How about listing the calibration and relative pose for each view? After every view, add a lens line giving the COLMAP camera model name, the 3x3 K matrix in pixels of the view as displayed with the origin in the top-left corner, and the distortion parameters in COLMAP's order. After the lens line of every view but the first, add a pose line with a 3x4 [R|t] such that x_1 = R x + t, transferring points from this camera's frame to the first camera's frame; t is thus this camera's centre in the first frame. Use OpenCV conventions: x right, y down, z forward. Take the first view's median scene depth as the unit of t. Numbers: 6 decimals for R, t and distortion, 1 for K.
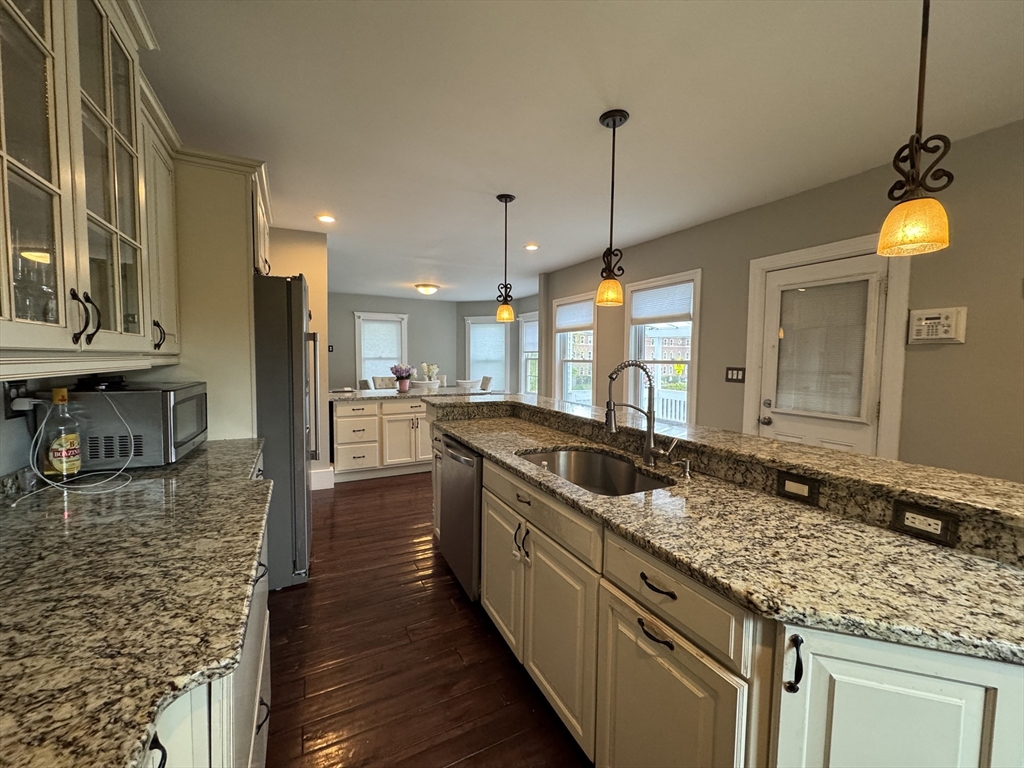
lens RADIAL K [[409.0, 0, 512.0], [0, 409.0, 384.0], [0, 0, 1]] dist [-0.001238, -0.000443]
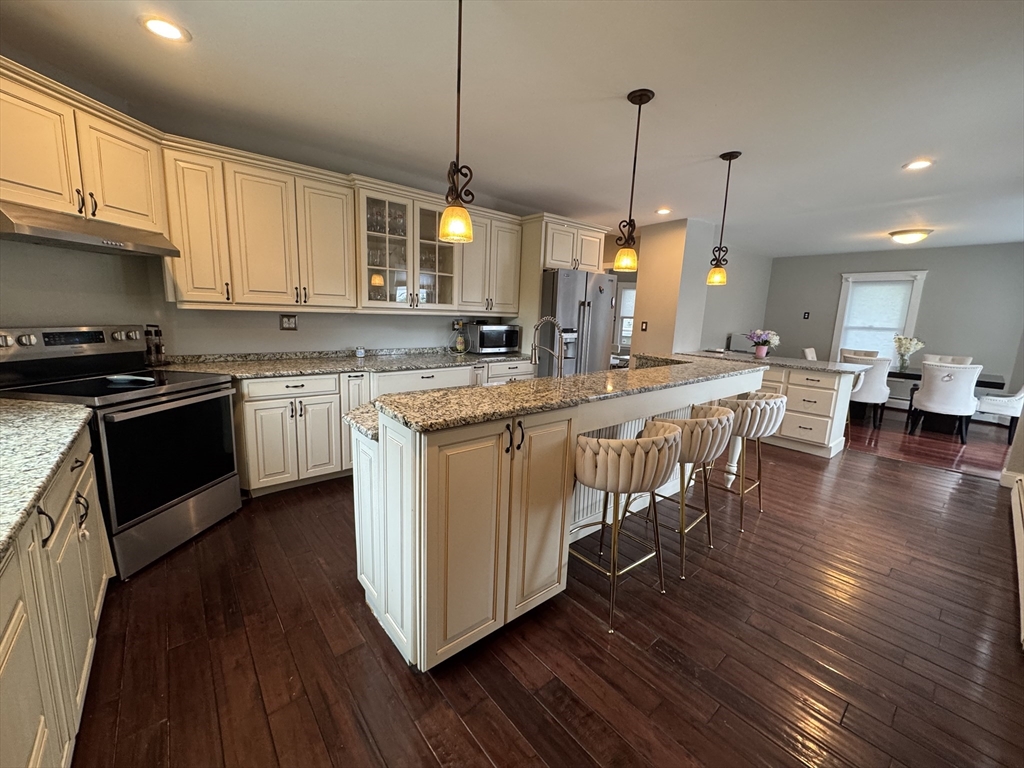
lens RADIAL K [[409.0, 0, 512.0], [0, 409.0, 384.0], [0, 0, 1]] dist [-0.001238, -0.000443]
pose [[0.229945, 0.175514, -0.957246, 0.394265], [-0.099843, 0.982668, 0.156191, -0.009567], [0.968068, 0.059659, 0.243483, 0.130514]]
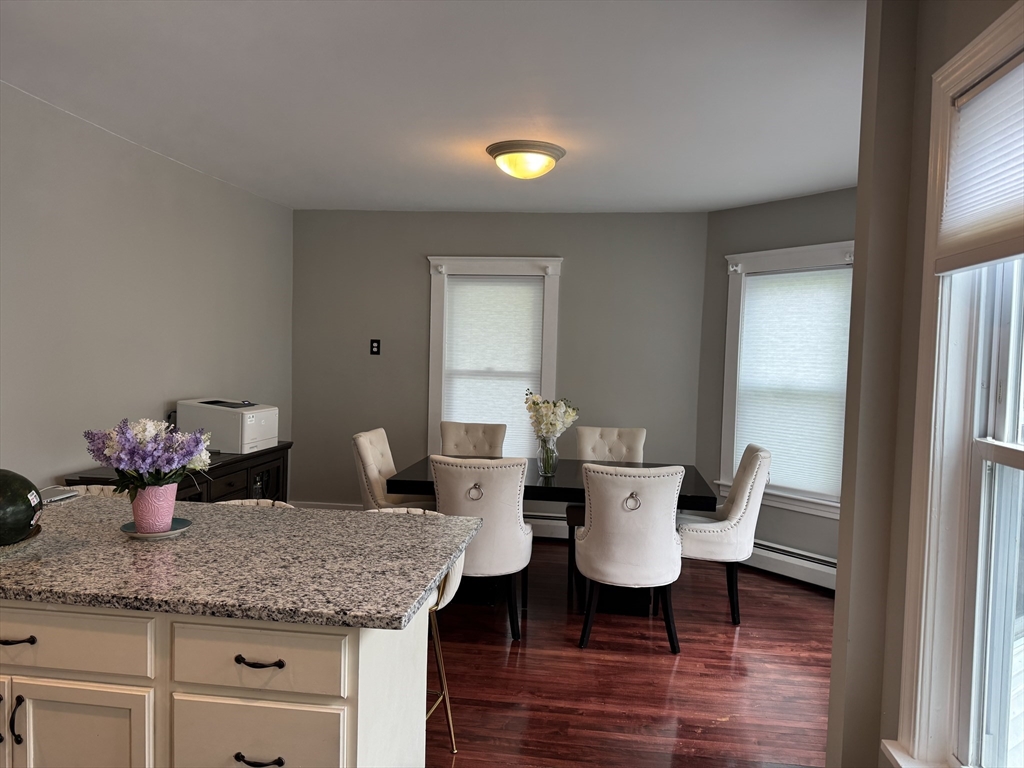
lens RADIAL K [[721.7, 0, 512.0], [0, 721.7, 384.0], [0, 0, 1]] dist [0.108133, -0.154549]
pose [[0.814815, 0.049171, -0.577632, 0.113772], [-0.067497, 0.997666, -0.010285, -0.057109], [0.575778, 0.047368, 0.816232, 0.558965]]
